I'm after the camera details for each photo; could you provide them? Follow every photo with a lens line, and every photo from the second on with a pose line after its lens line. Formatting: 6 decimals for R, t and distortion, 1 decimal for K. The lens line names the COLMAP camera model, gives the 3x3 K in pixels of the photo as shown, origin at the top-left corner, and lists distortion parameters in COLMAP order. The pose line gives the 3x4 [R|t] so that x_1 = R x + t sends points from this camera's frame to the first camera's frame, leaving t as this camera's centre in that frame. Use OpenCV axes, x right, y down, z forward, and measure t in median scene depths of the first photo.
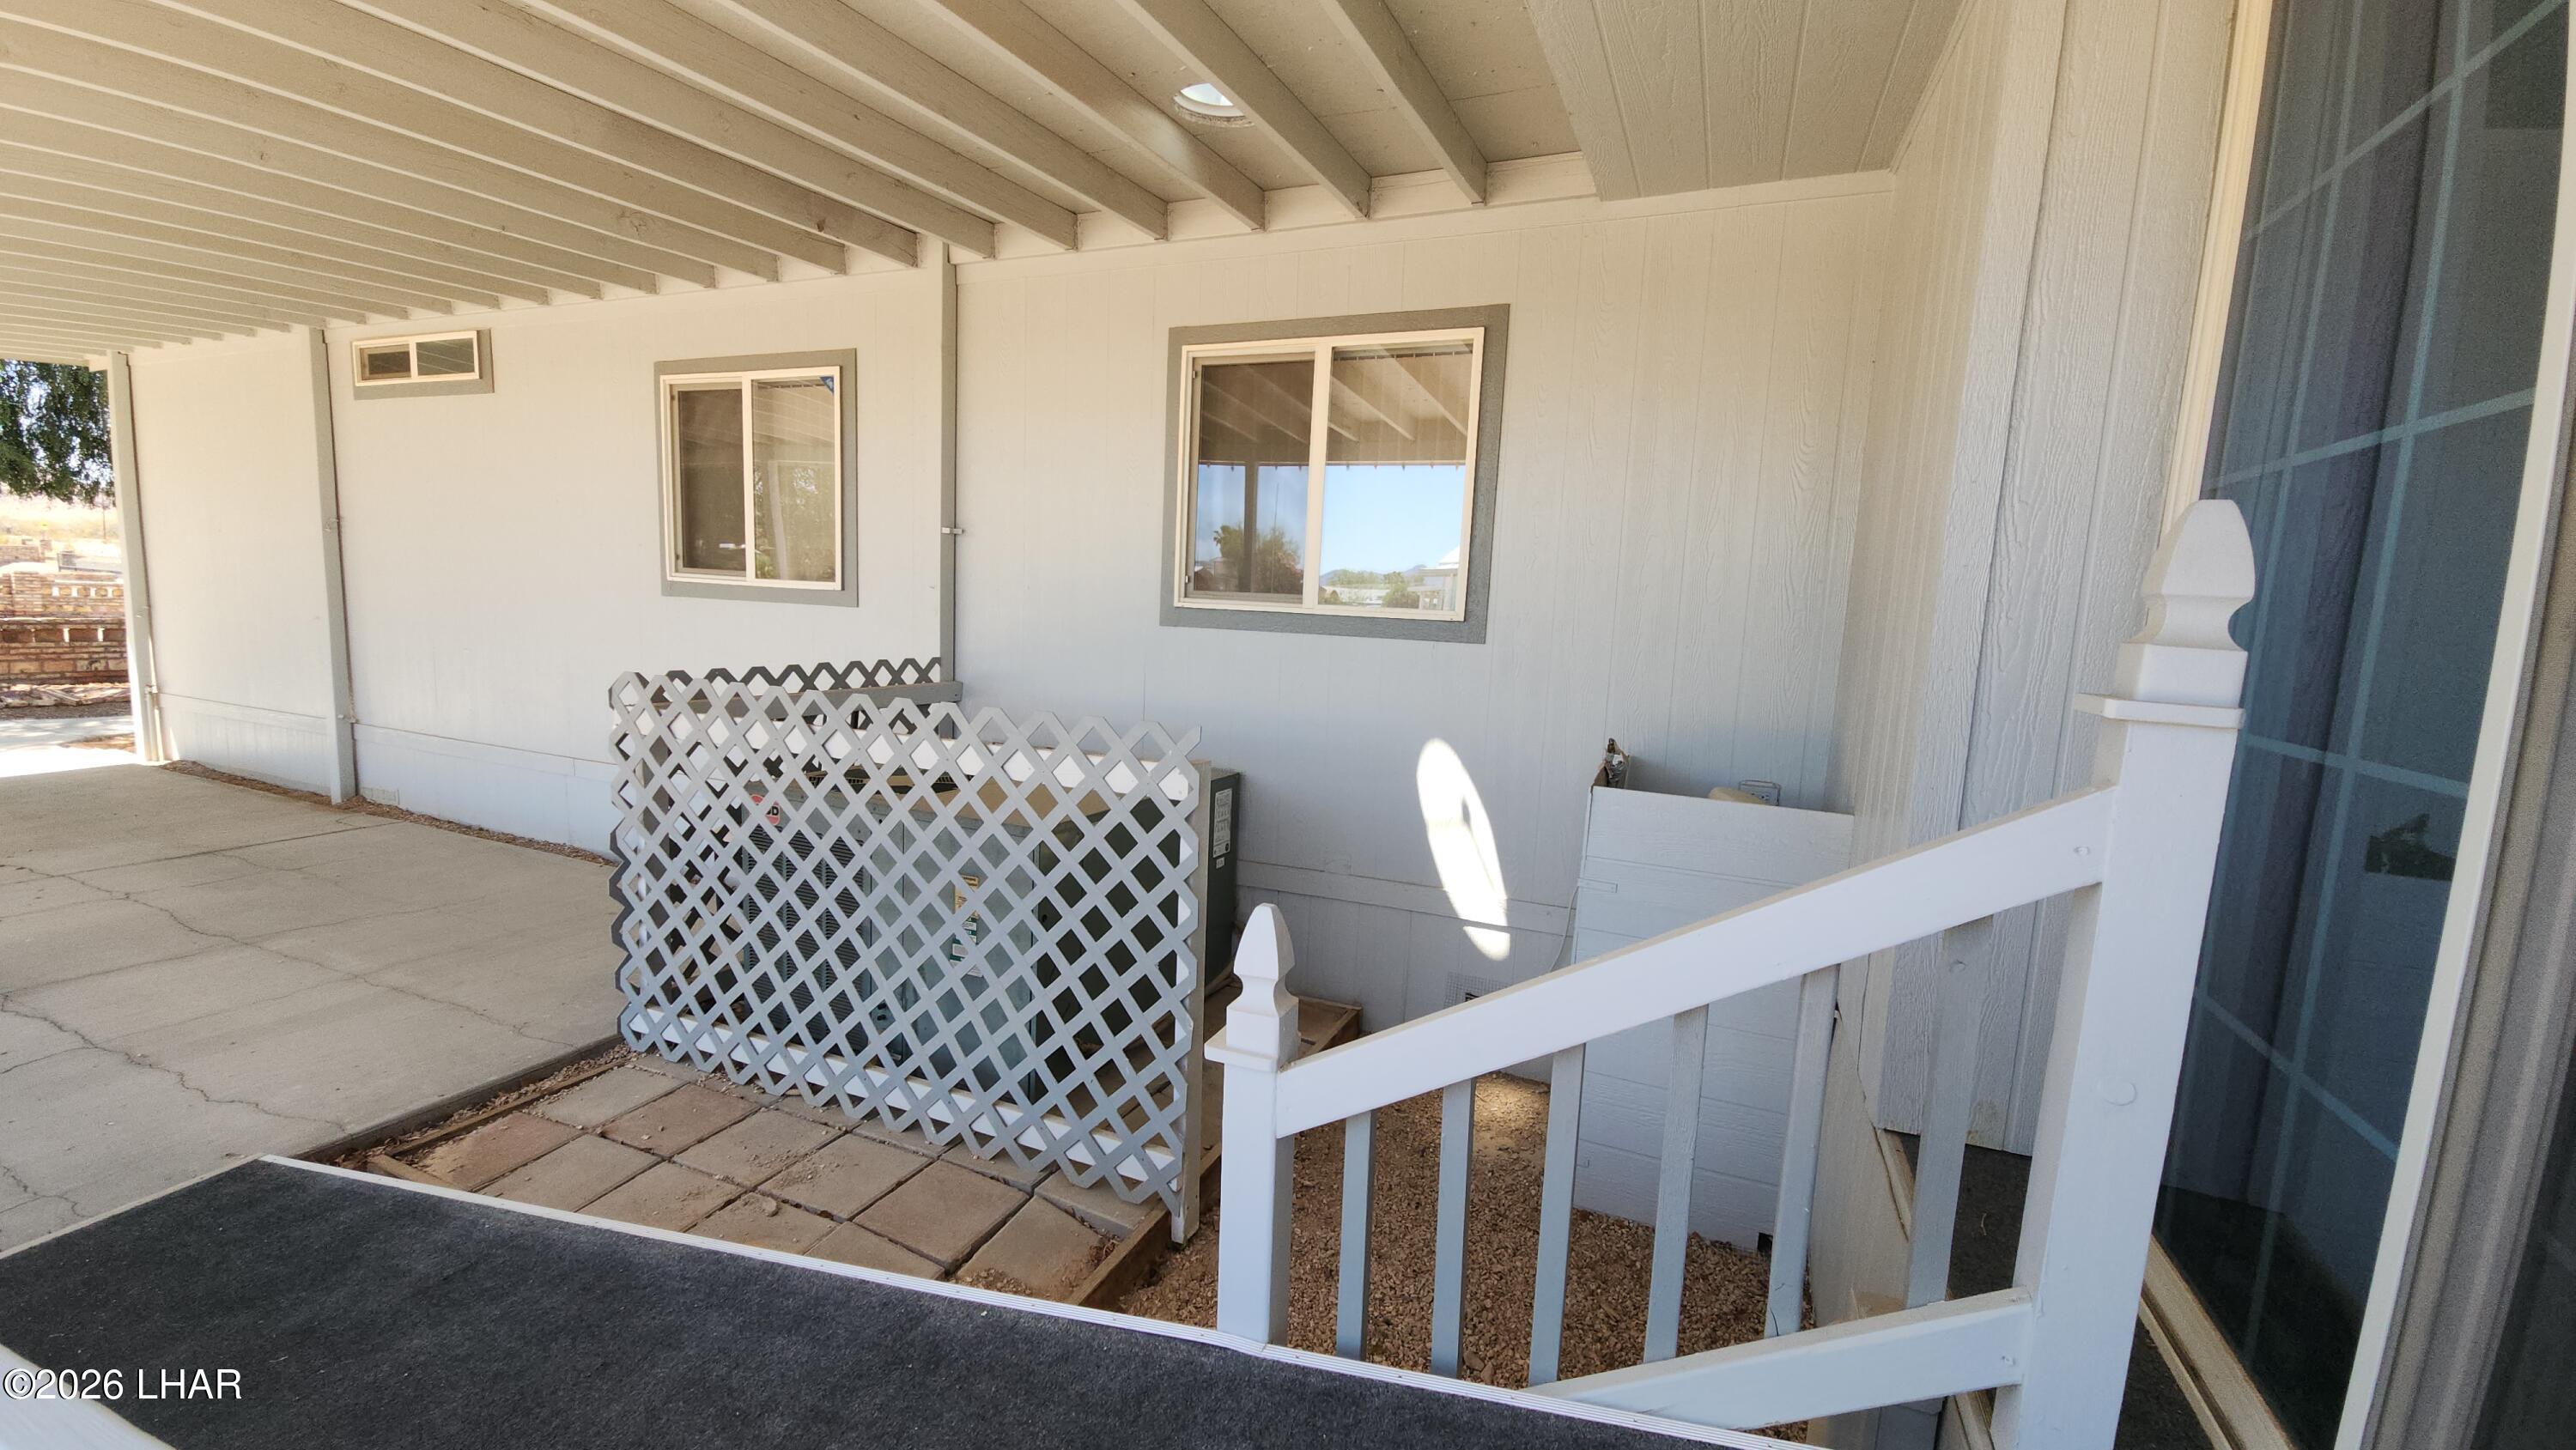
lens RADIAL K [[1042.3, 0, 1275.8], [0, 1042.3, 728.5], [0, 0, 1]] dist [0.012806, -0.007836]
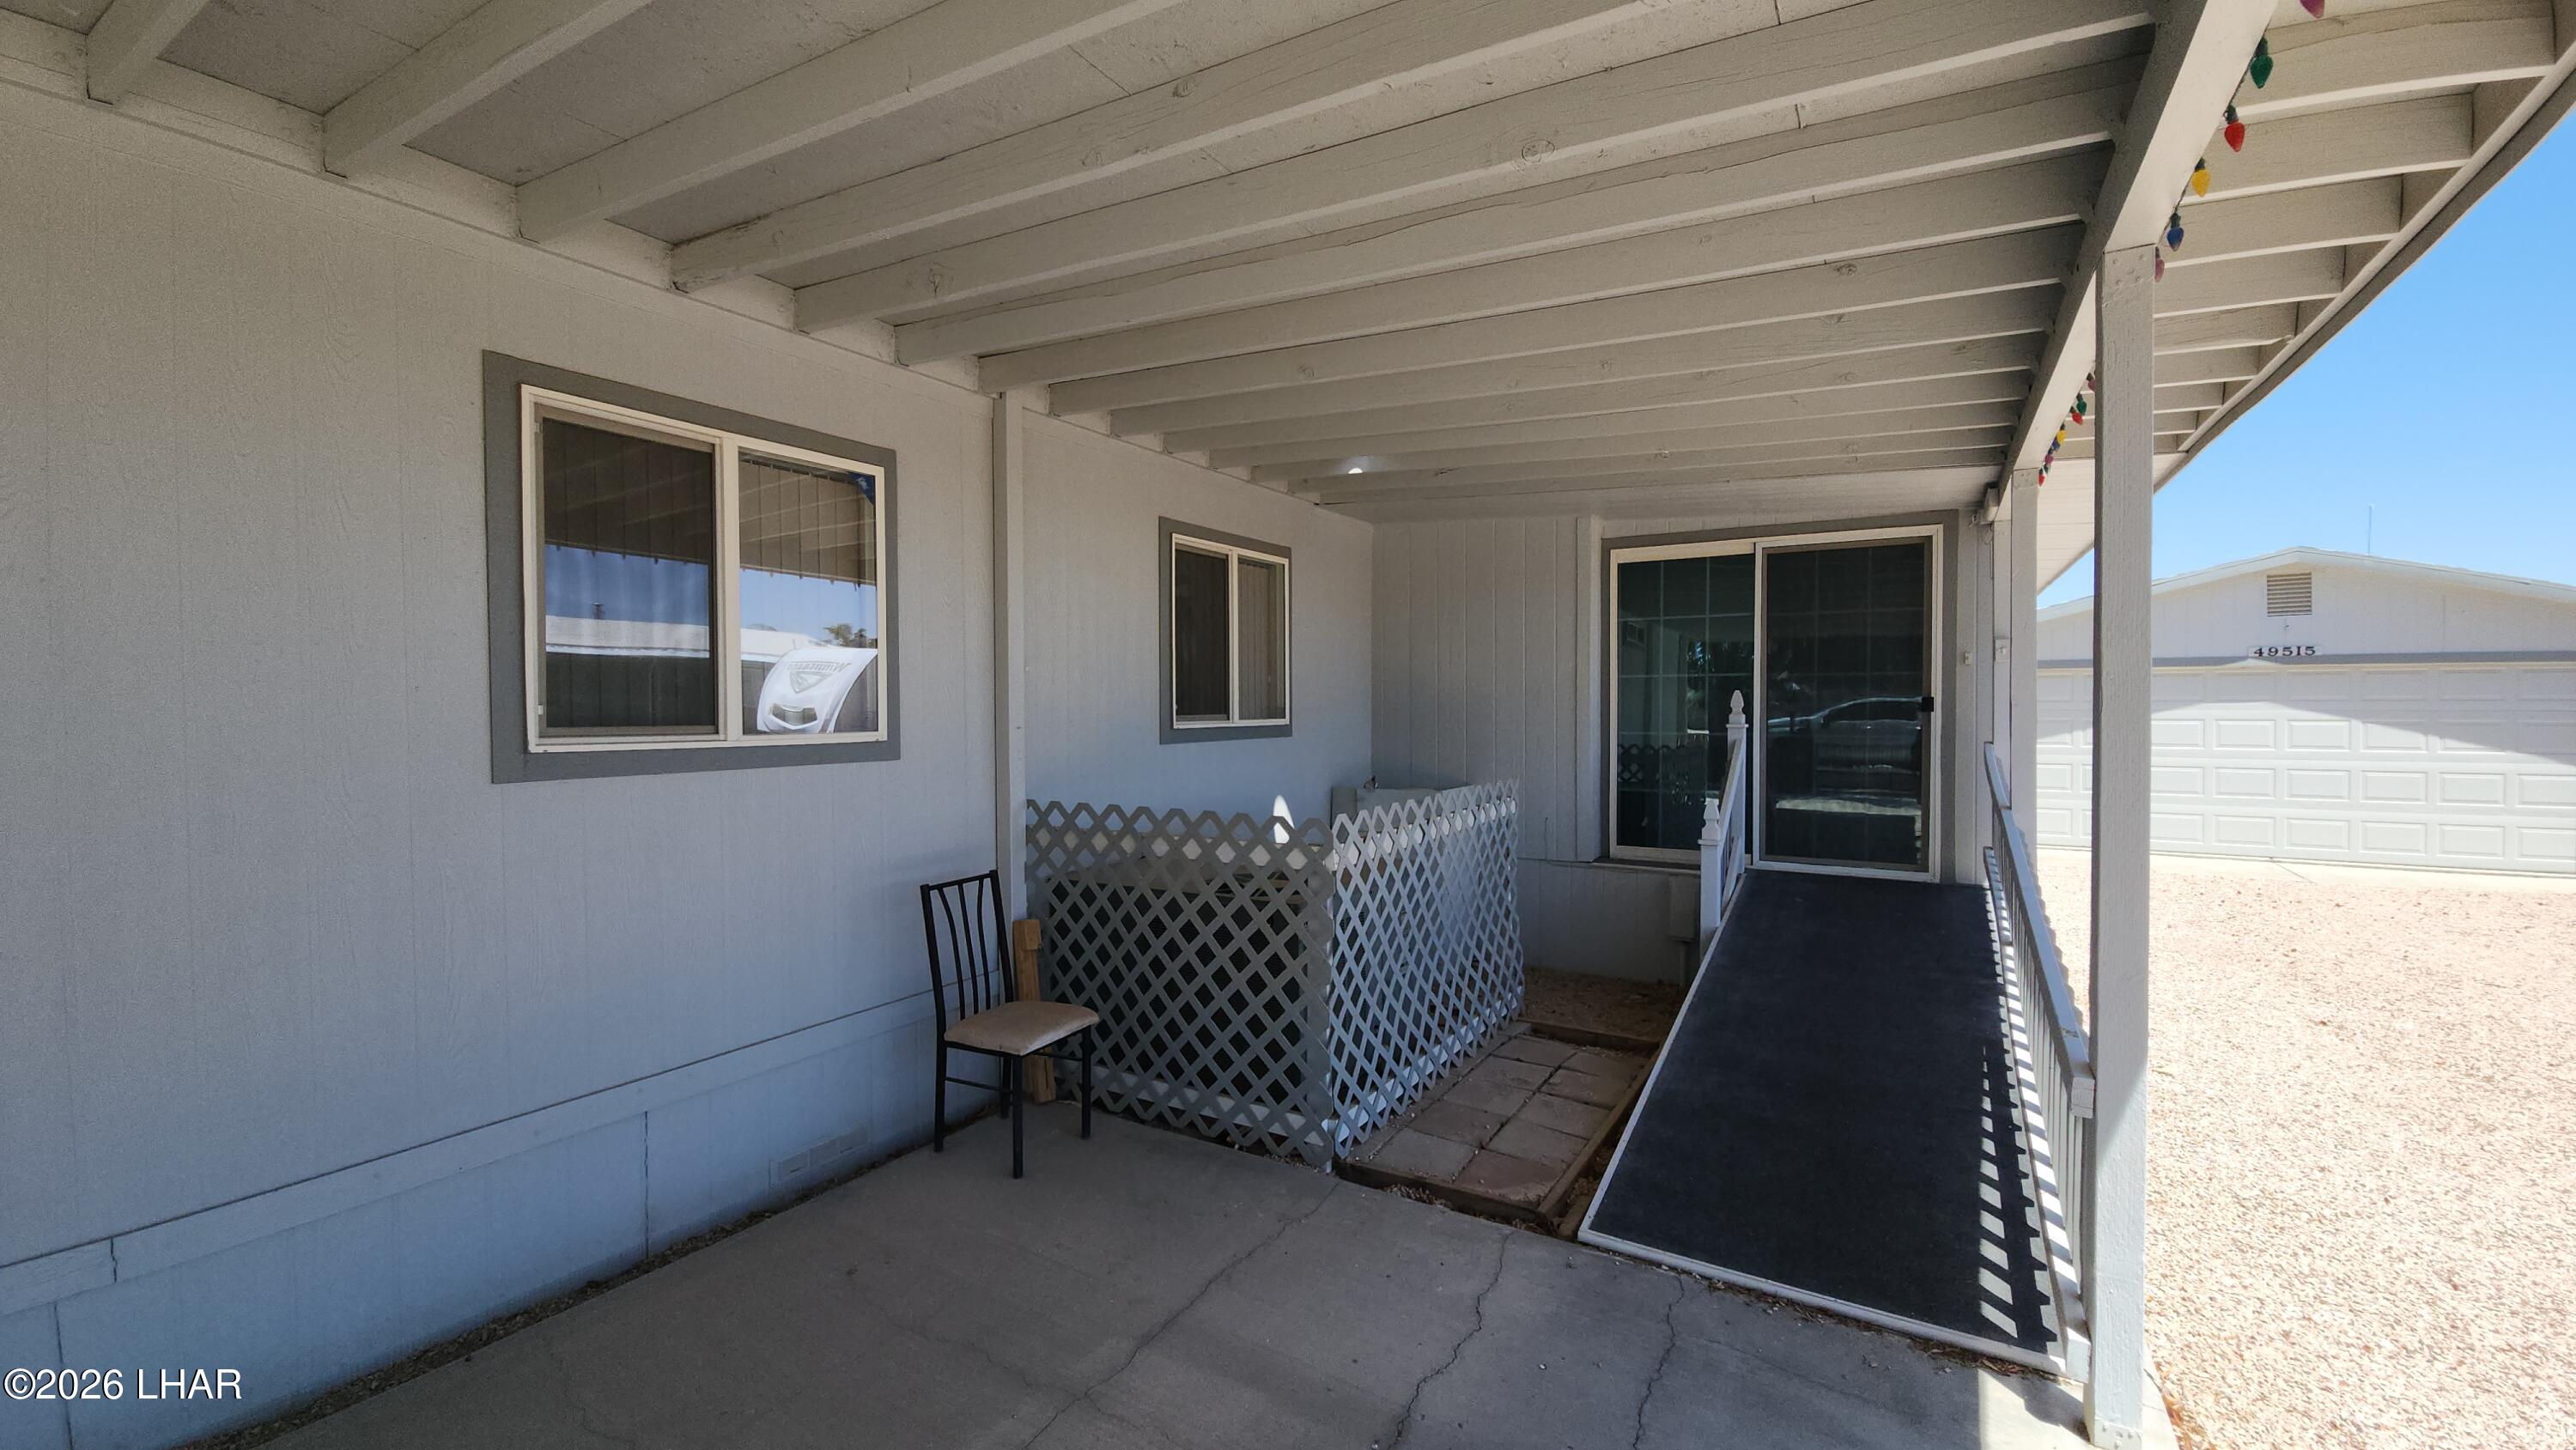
lens RADIAL K [[1042.3, 0, 1275.8], [0, 1042.3, 728.5], [0, 0, 1]] dist [0.012806, -0.007836]
pose [[0.128376, -0.068947, 0.989326, -1.366369], [0.131865, 0.989909, 0.051877, -0.163520], [-0.982920, 0.123798, 0.136172, 0.708745]]
